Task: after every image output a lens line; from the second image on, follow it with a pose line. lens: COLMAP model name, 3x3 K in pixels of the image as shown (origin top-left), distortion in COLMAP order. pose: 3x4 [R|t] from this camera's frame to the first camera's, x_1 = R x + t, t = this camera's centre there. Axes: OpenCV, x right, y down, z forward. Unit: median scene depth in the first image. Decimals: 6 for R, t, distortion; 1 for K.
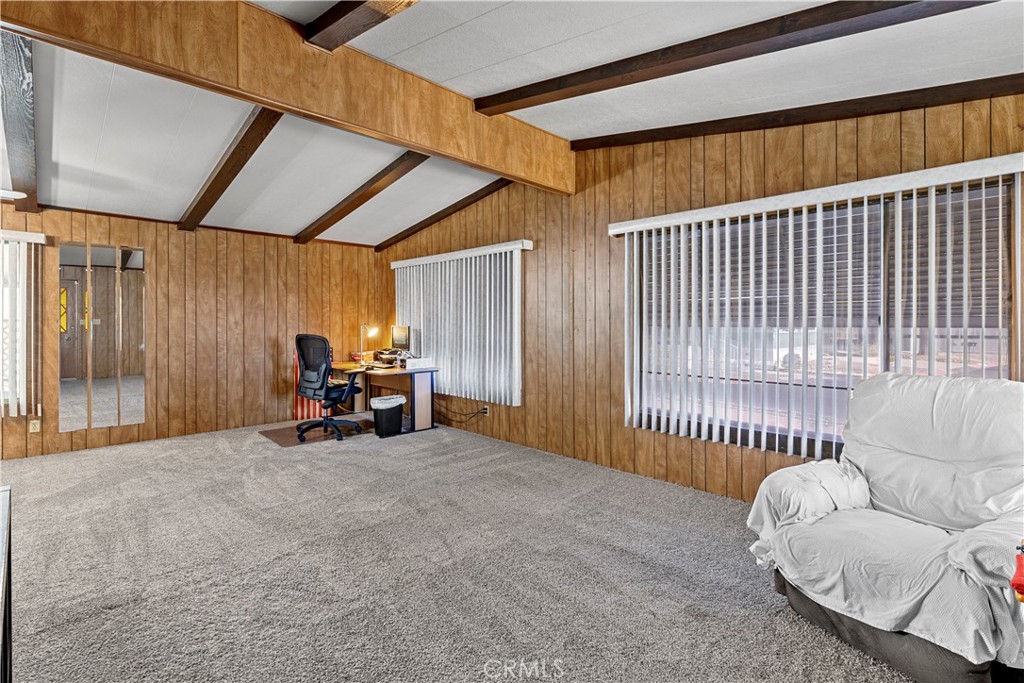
lens RADIAL K [[470.6, 0, 514.4], [0, 470.6, 321.7], [0, 0, 1]] dist [0.002671, -0.000674]
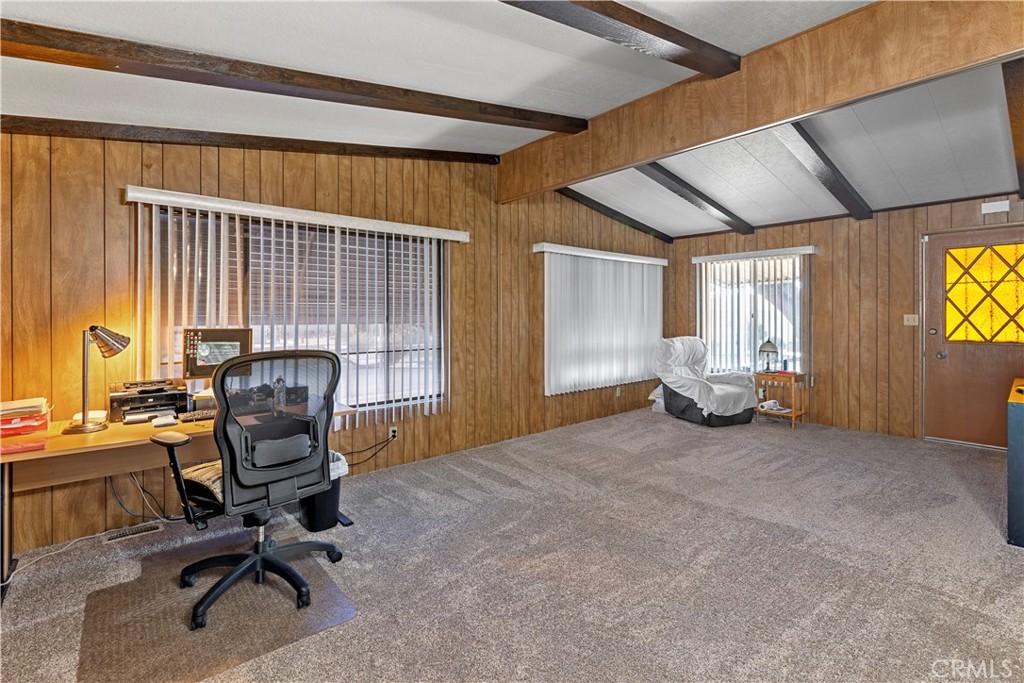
lens RADIAL K [[470.6, 0, 502.7], [0, 470.6, 316.5], [0, 0, 1]] dist [0.002671, -0.000674]
pose [[0.060224, 0.001676, 0.998183, -0.795824], [0.005882, 0.999981, -0.002034, -0.001650], [-0.998168, 0.005993, 0.060213, 0.749147]]
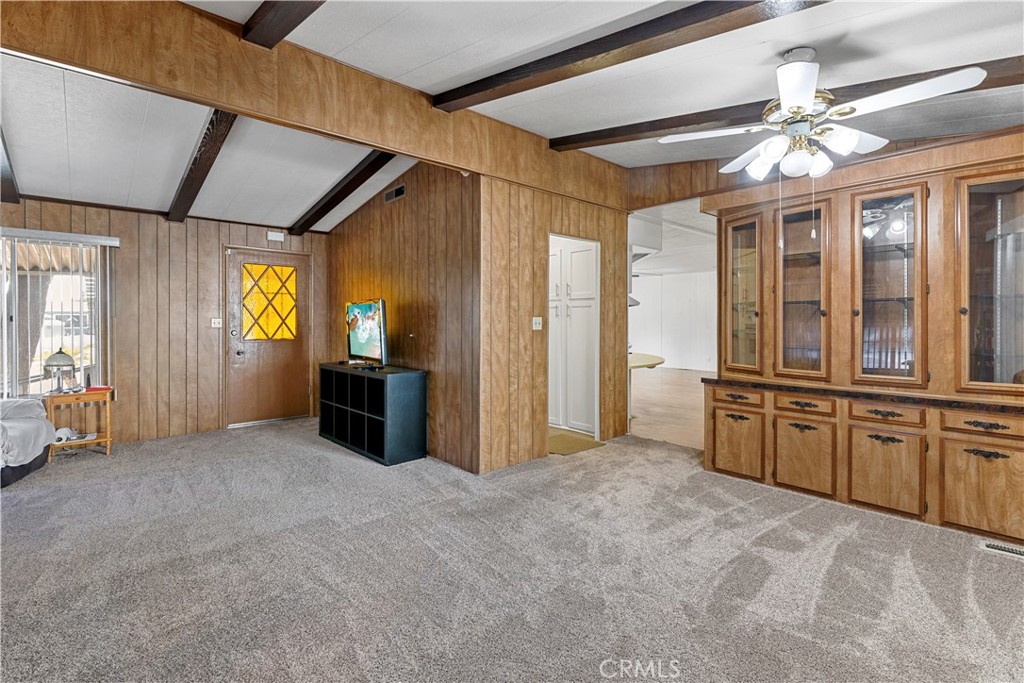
lens RADIAL K [[470.6, 0, 517.5], [0, 470.6, 323.4], [0, 0, 1]] dist [0.002671, -0.000674]
pose [[-0.999529, 0.002396, 0.030605, -0.506412], [0.002771, 0.999922, 0.012192, -0.001813], [-0.030573, 0.012271, -0.999457, 1.003623]]
